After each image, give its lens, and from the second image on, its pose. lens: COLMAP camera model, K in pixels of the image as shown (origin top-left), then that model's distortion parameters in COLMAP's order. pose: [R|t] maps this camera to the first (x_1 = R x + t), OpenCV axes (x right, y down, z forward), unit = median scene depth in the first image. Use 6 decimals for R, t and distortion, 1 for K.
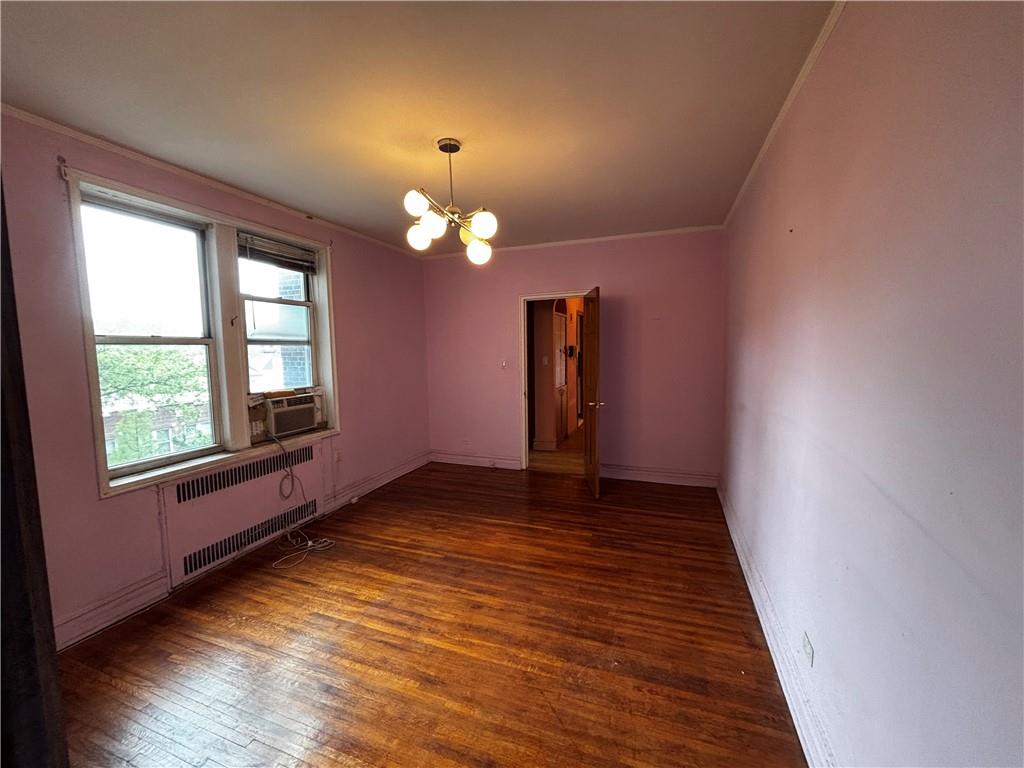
lens RADIAL K [[416.3, 0, 510.8], [0, 416.3, 385.4], [0, 0, 1]] dist [-0.000002, -0.001179]
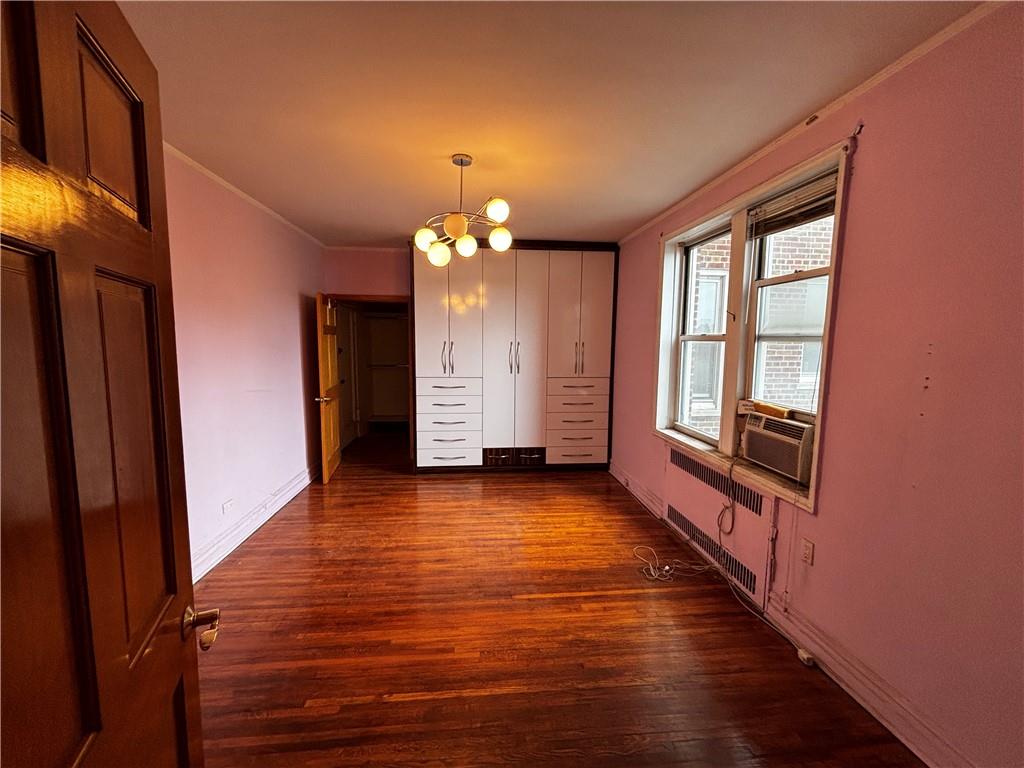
lens RADIAL K [[416.3, 0, 510.3], [0, 416.3, 379.5], [0, 0, 1]] dist [-0.000002, -0.001179]
pose [[-0.901064, 0.042794, -0.431570, 0.184384], [-0.037944, 0.983525, 0.176747, -0.161049], [0.432023, 0.175636, -0.884595, 1.624161]]
